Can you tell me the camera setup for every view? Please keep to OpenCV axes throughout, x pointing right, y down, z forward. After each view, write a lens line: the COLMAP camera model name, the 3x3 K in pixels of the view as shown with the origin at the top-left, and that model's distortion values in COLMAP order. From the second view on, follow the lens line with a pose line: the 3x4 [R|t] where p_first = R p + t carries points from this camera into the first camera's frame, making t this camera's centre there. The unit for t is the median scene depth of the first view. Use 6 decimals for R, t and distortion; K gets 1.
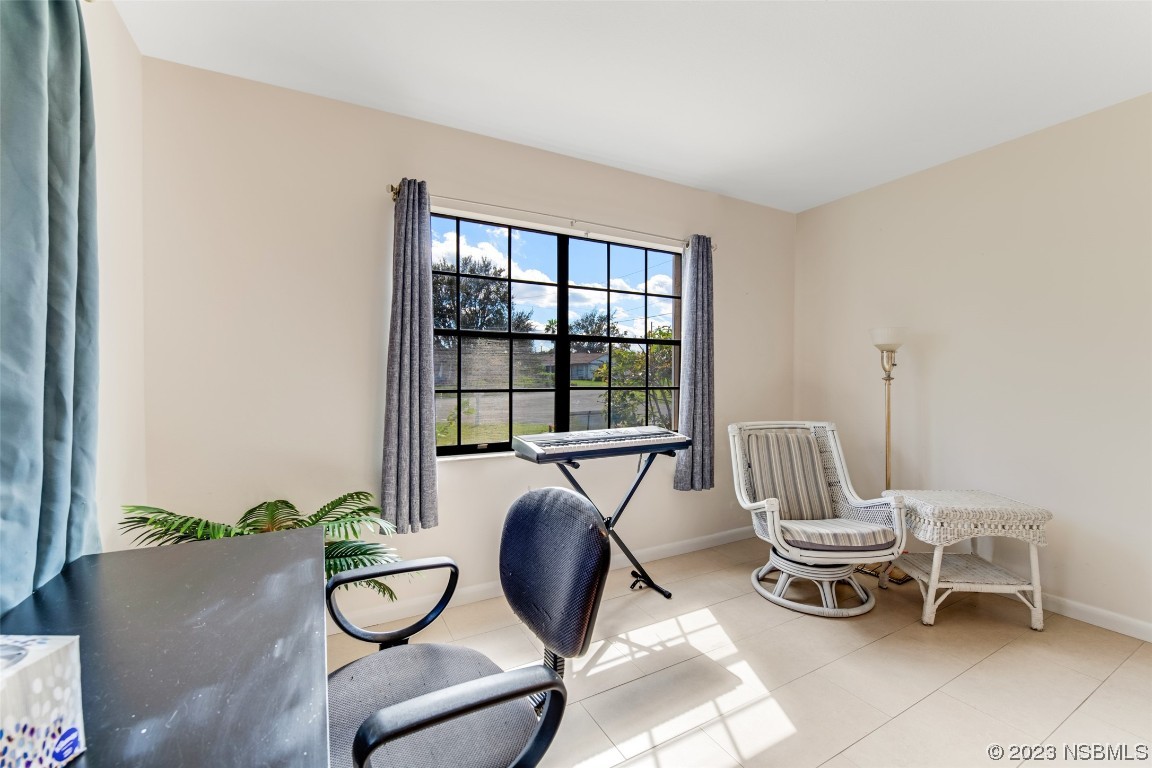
lens RADIAL K [[461.6, 0, 576.1], [0, 461.6, 381.7], [0, 0, 1]] dist [0.000911, 0.000031]
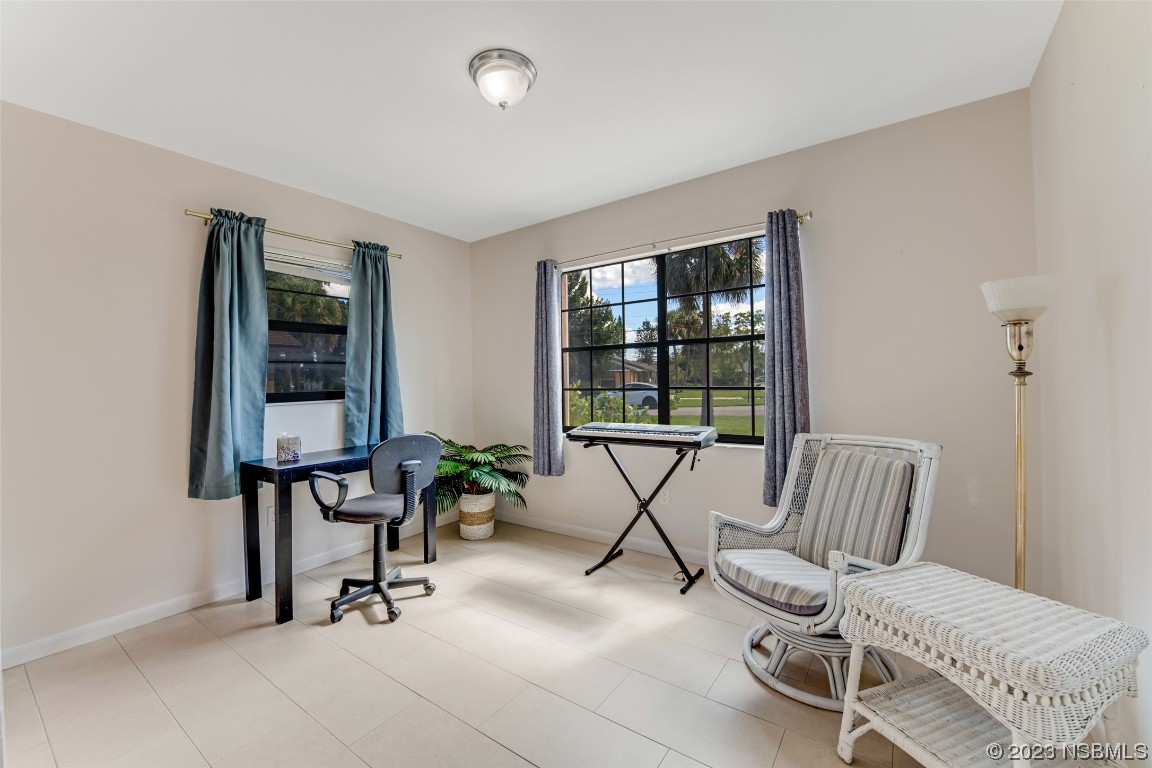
lens RADIAL K [[461.6, 0, 570.4], [0, 461.6, 378.0], [0, 0, 1]] dist [0.000911, 0.000031]
pose [[0.430421, -0.010160, -0.902571, 0.938555], [0.012818, 0.999905, -0.005143, -0.005306], [0.902537, -0.009356, 0.430510, 0.303179]]
